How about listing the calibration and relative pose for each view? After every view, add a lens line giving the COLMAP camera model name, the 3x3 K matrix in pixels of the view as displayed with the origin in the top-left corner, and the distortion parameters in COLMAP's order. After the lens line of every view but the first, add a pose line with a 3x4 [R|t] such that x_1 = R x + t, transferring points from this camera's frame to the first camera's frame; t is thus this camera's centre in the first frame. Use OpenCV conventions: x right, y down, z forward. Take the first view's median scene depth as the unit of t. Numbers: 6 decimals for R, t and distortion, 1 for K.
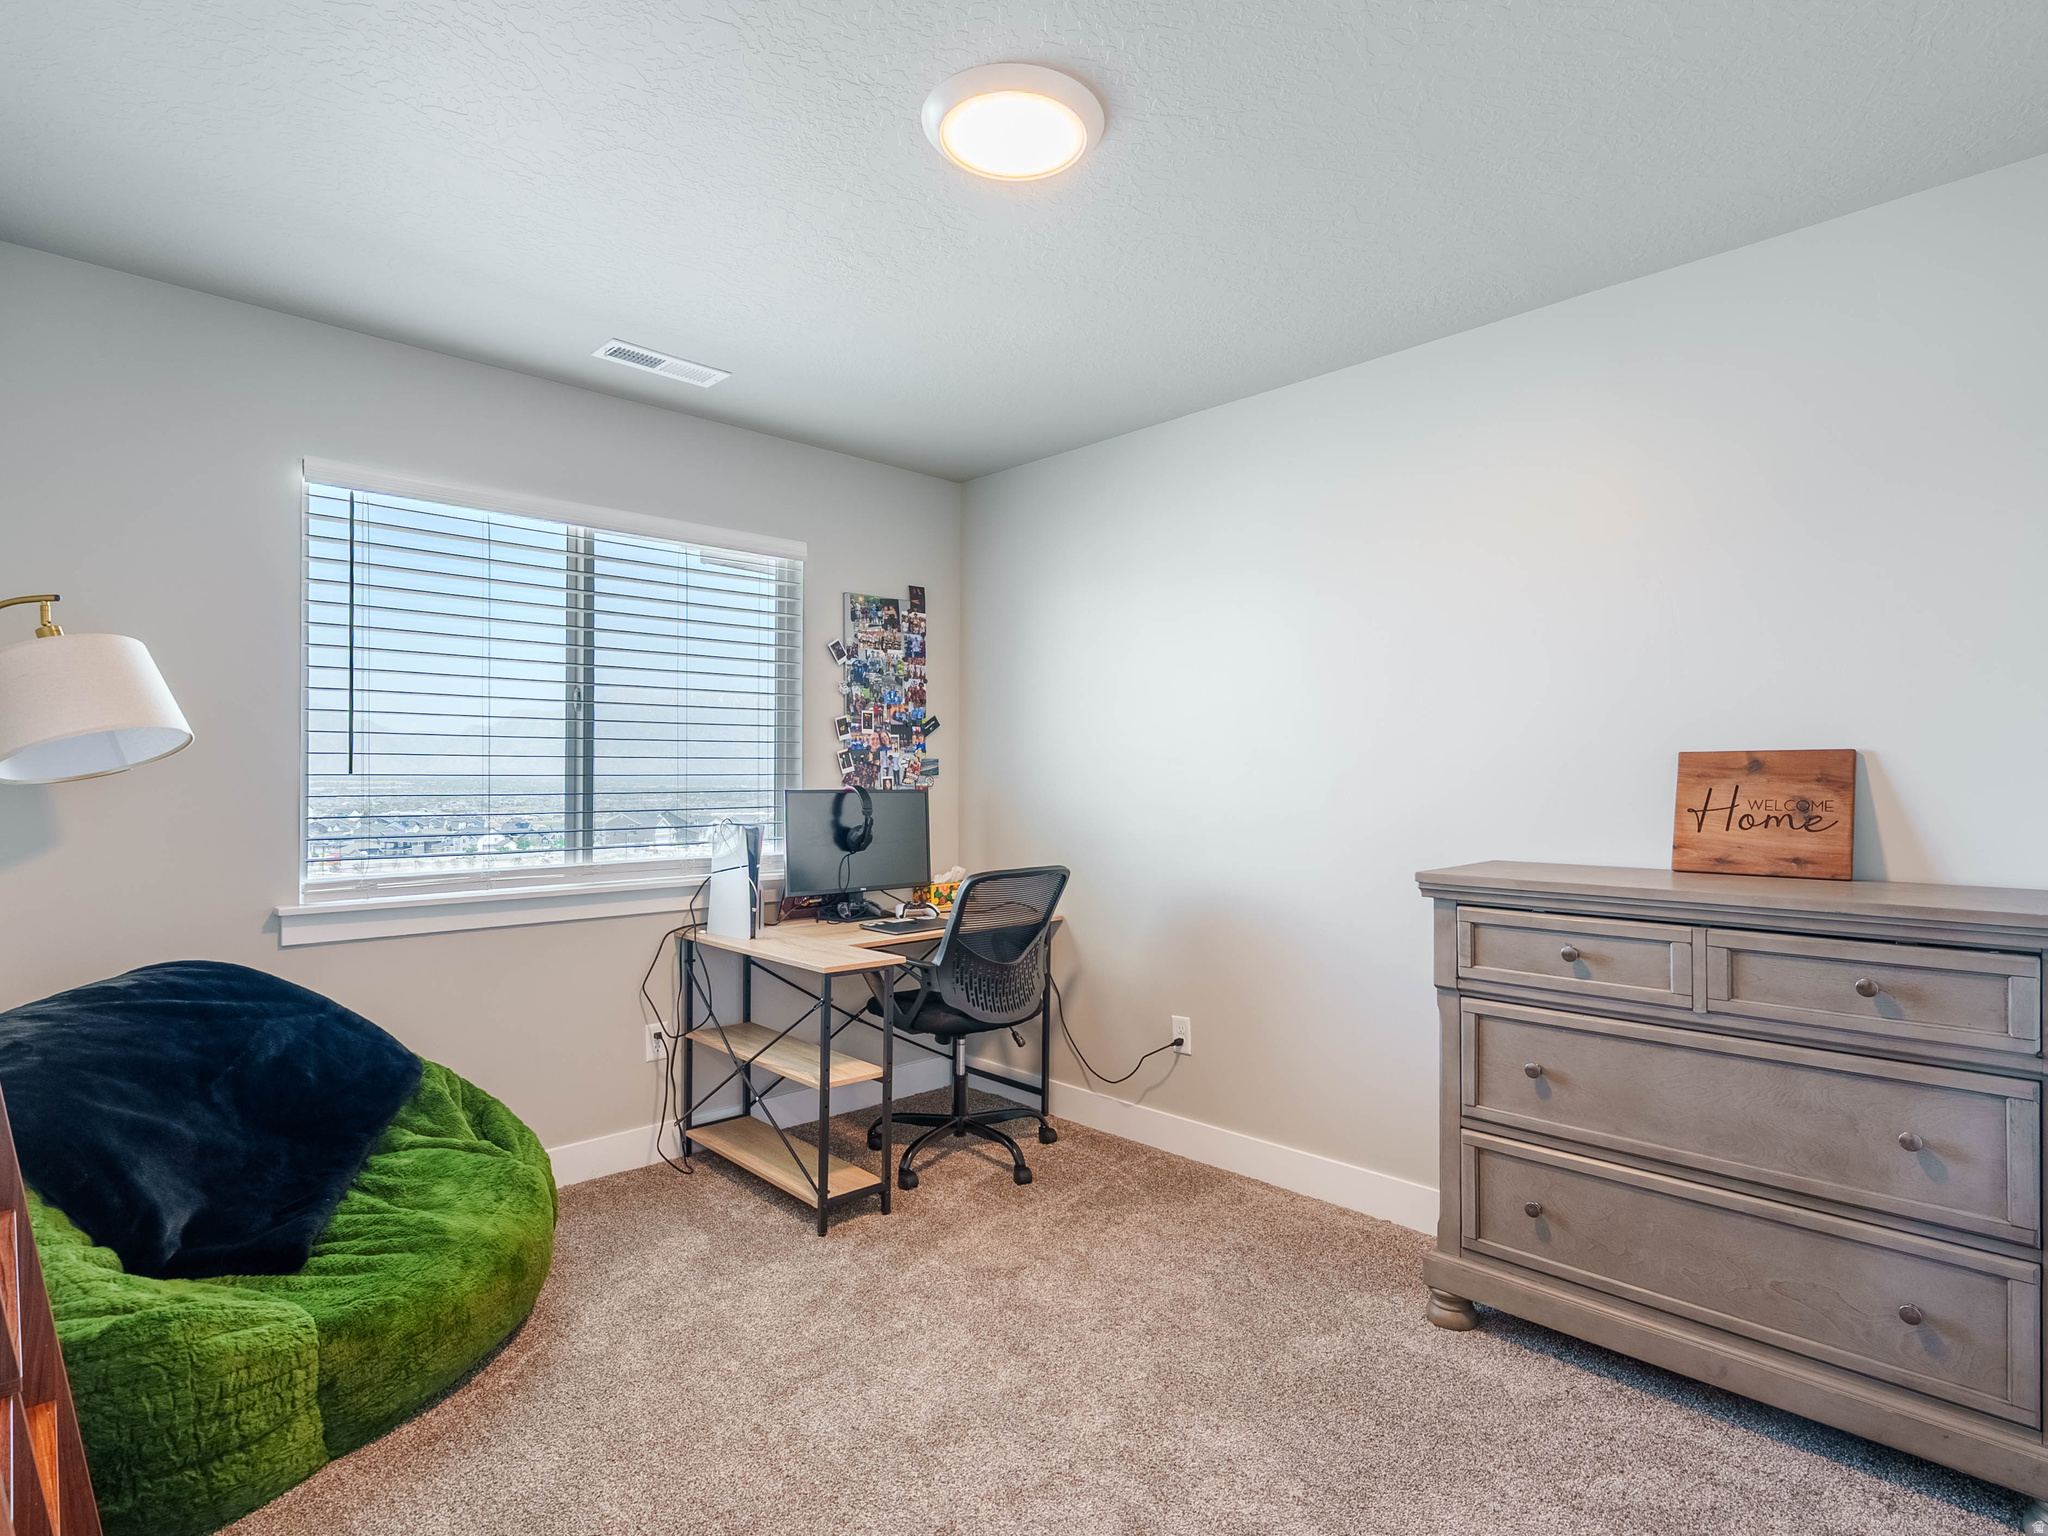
lens RADIAL K [[1047.2, 0, 1029.2], [0, 1047.2, 777.6], [0, 0, 1]] dist [-0.006390, 0.004556]
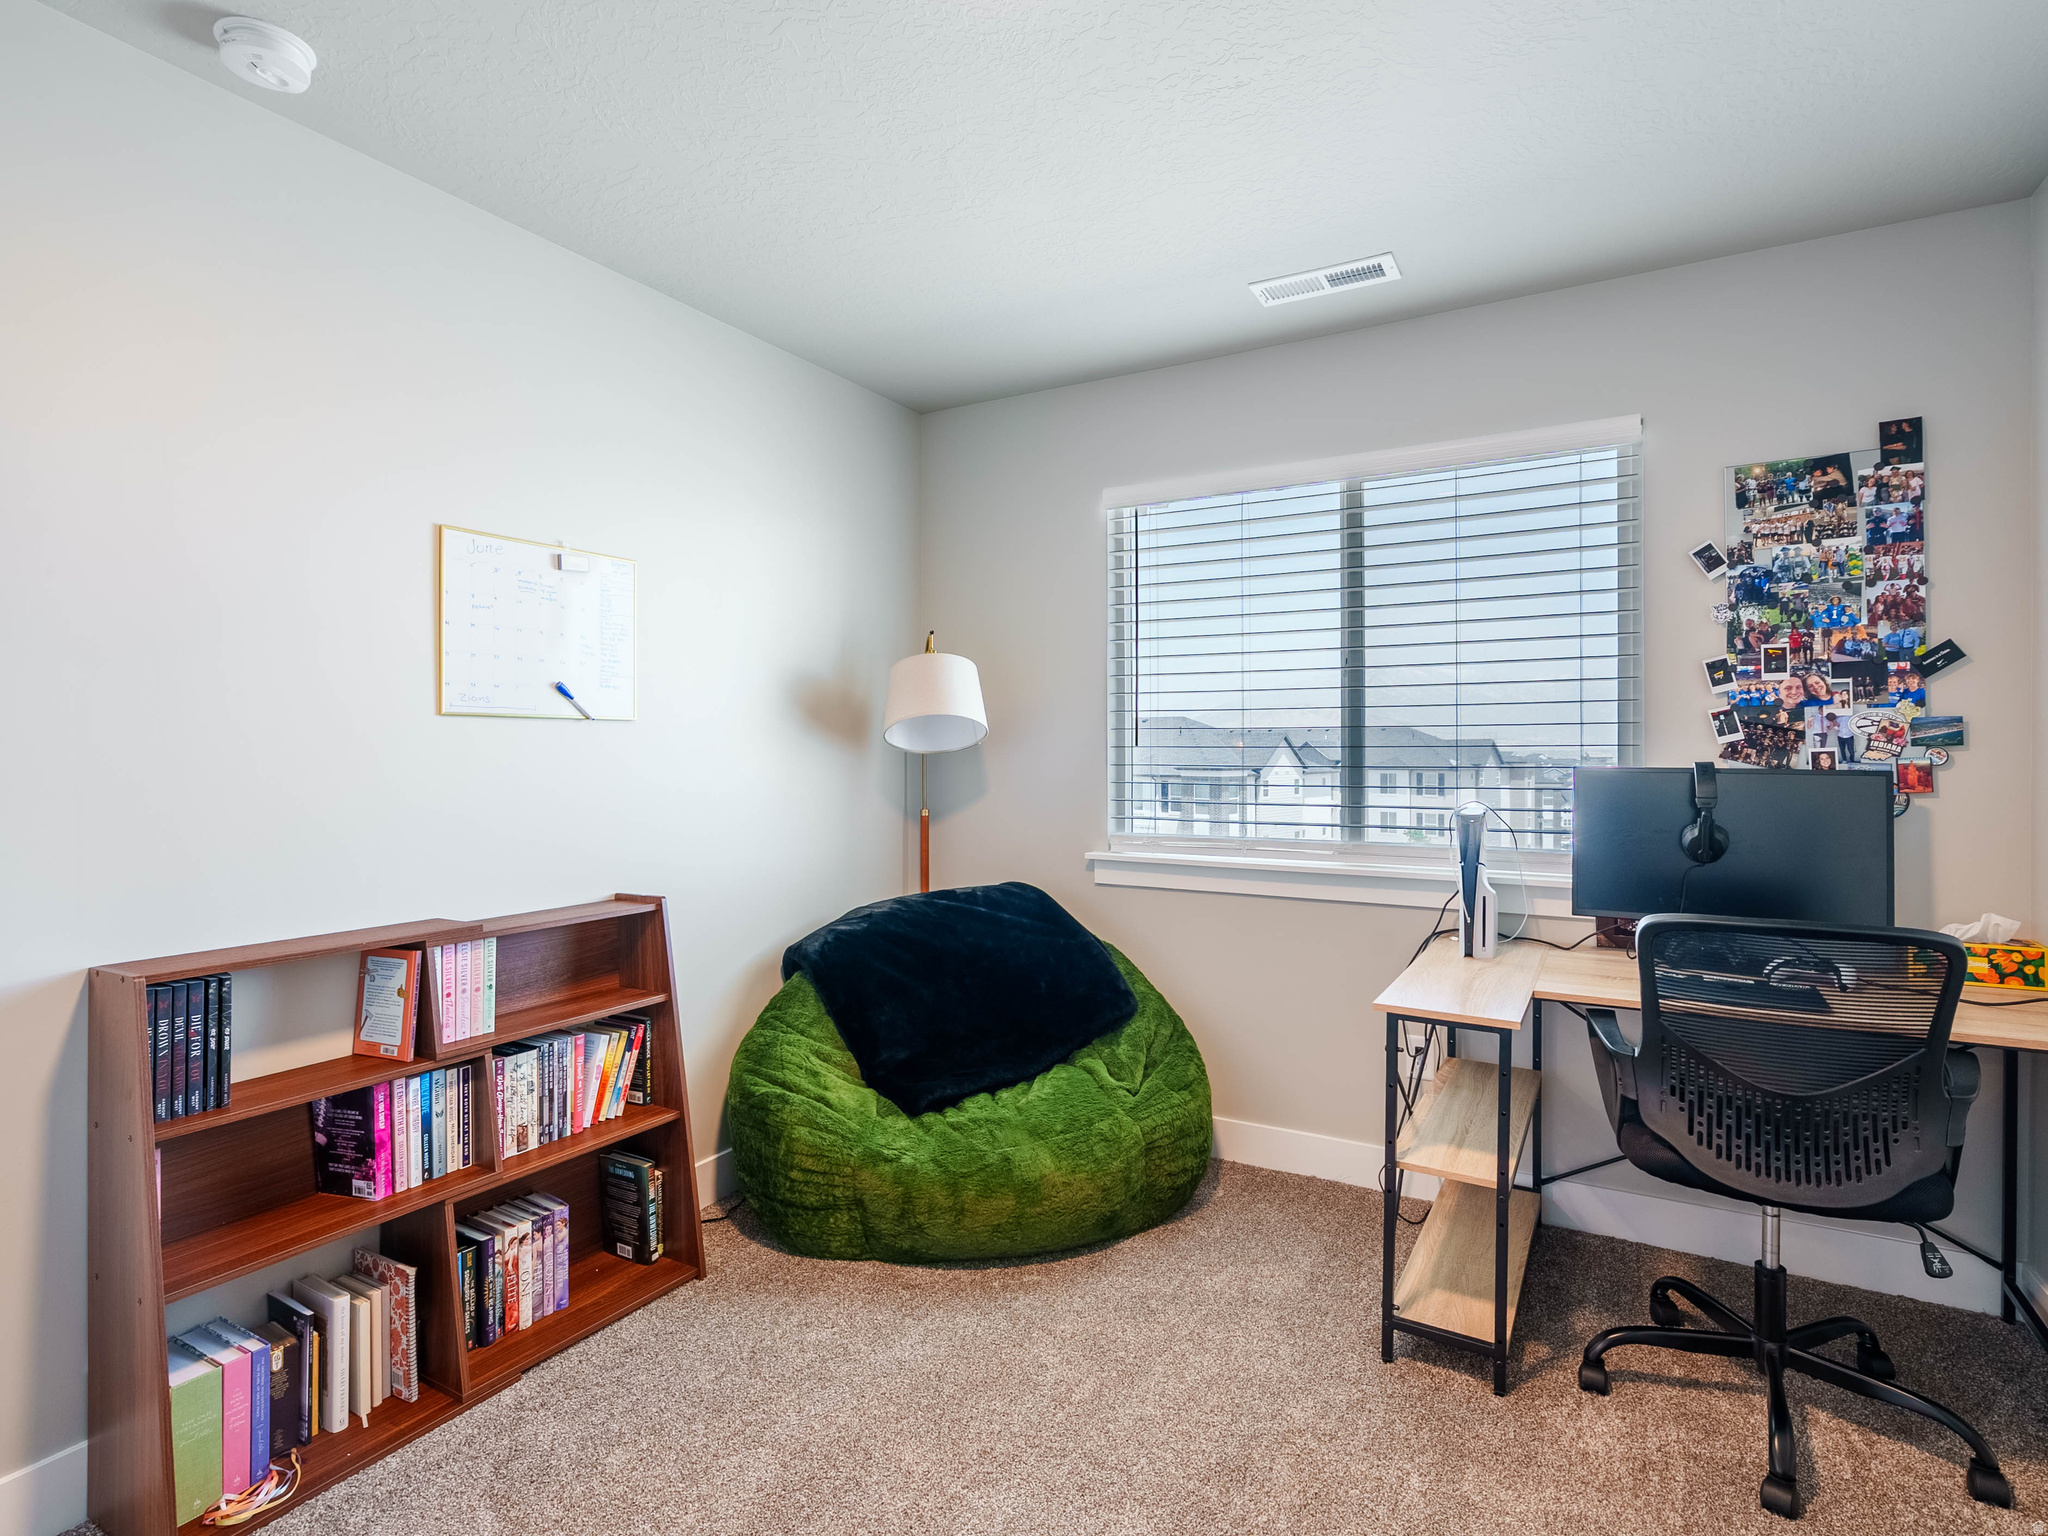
lens RADIAL K [[1047.2, 0, 1027.4], [0, 1047.2, 746.2], [0, 0, 1]] dist [-0.006390, 0.004556]
pose [[0.282951, -0.000837, -0.959134, 0.324521], [-0.000784, 0.999999, -0.001104, -0.001147], [0.959134, 0.001064, 0.282950, 0.391737]]
